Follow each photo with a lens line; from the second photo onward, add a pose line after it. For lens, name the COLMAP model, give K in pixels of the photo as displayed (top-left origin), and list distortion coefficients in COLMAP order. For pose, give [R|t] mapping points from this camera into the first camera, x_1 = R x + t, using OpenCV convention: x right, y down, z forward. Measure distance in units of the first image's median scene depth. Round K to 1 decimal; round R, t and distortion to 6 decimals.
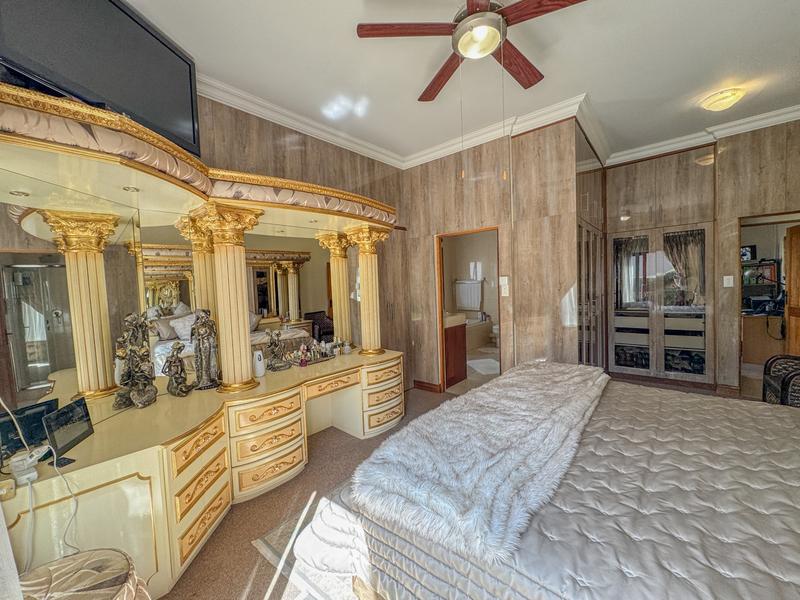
lens RADIAL K [[318.3, 0, 400.0], [0, 318.3, 300.0], [0, 0, 1]] dist [-0.000074, 0.000327]
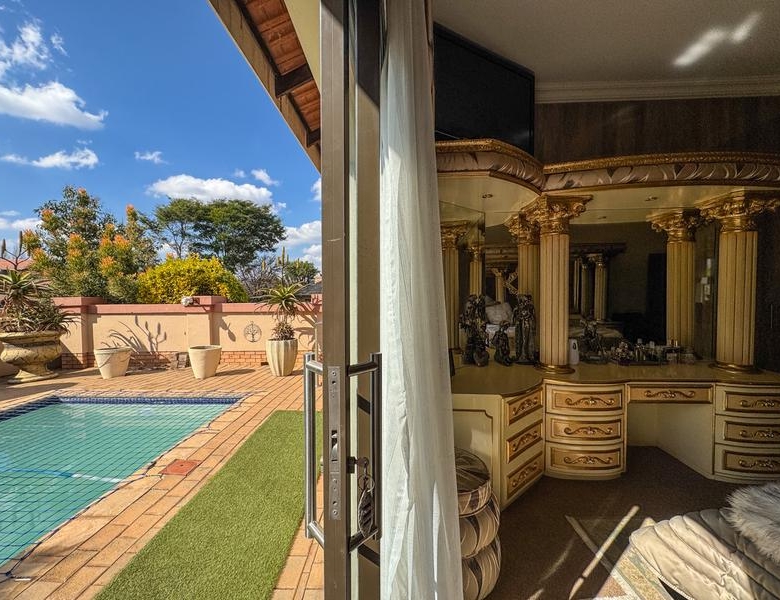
lens RADIAL K [[318.7, 0, 390.3], [0, 318.7, 299.0], [0, 0, 1]] dist [-0.001713, 0.000452]
pose [[0.634947, 0.054793, -0.770610, -0.049111], [-0.054351, 0.998178, 0.026191, 0.041063], [0.770641, 0.025254, 0.636769, -0.086961]]
